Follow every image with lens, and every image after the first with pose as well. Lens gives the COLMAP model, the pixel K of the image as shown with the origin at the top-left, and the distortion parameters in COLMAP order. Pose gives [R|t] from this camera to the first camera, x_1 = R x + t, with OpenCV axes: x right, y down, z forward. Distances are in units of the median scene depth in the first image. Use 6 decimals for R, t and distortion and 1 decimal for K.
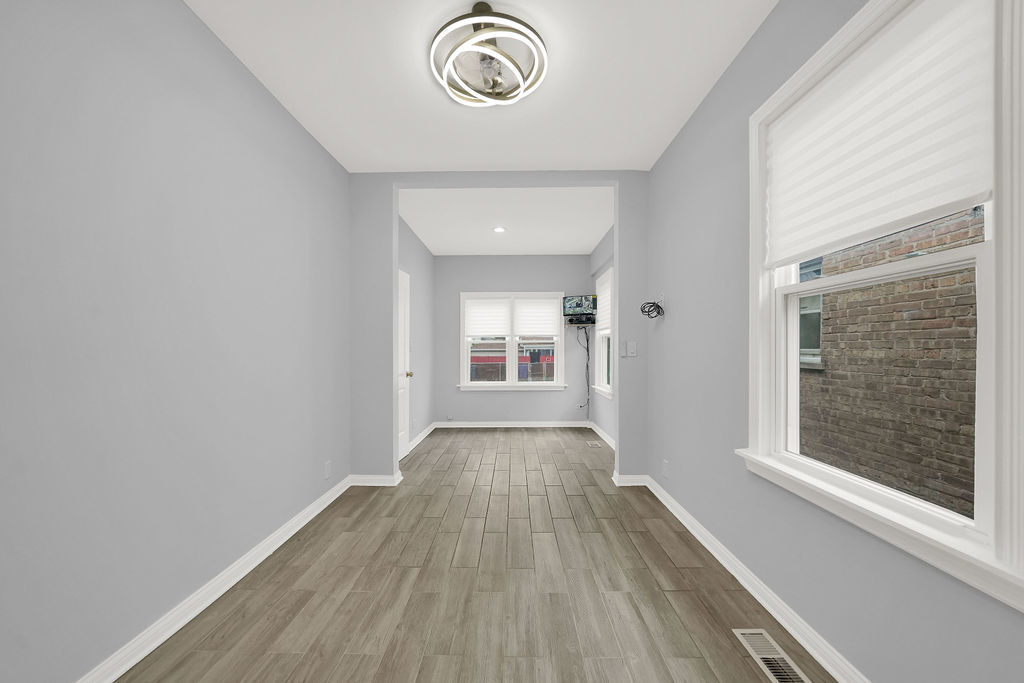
lens RADIAL K [[375.7, 0, 508.8], [0, 375.7, 330.3], [0, 0, 1]] dist [0.000544, 0.000075]
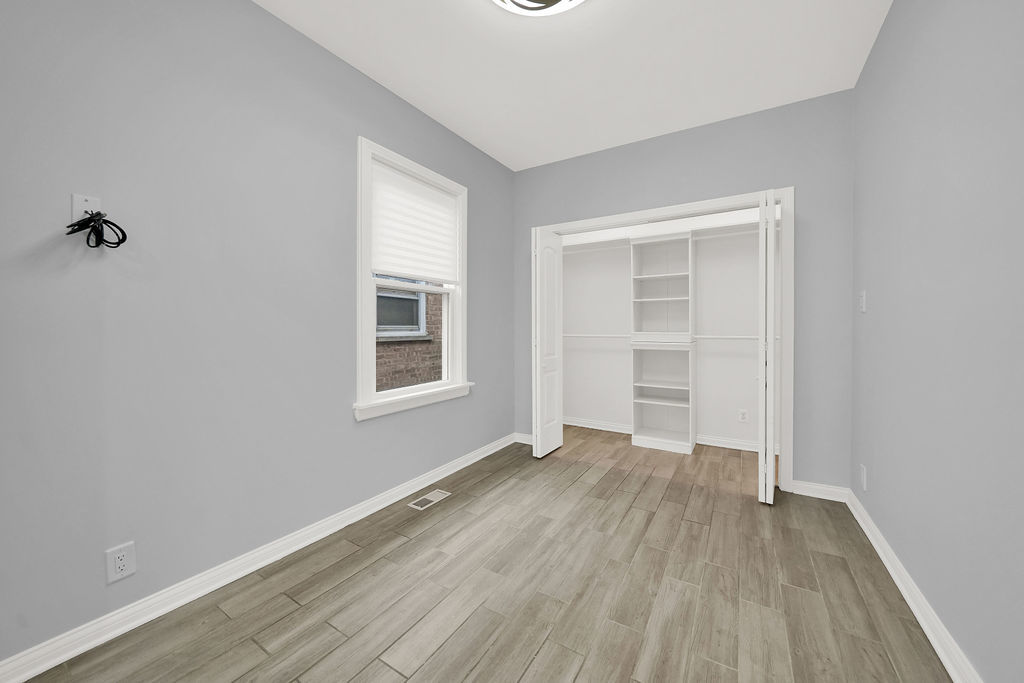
lens RADIAL K [[375.7, 0, 508.8], [0, 375.7, 330.3], [0, 0, 1]] dist [0.000544, 0.000075]
pose [[-0.853626, -0.000641, 0.520887, -0.434372], [-0.031751, 0.998204, -0.050805, 0.122023], [-0.519918, -0.059907, -0.852113, 1.893676]]
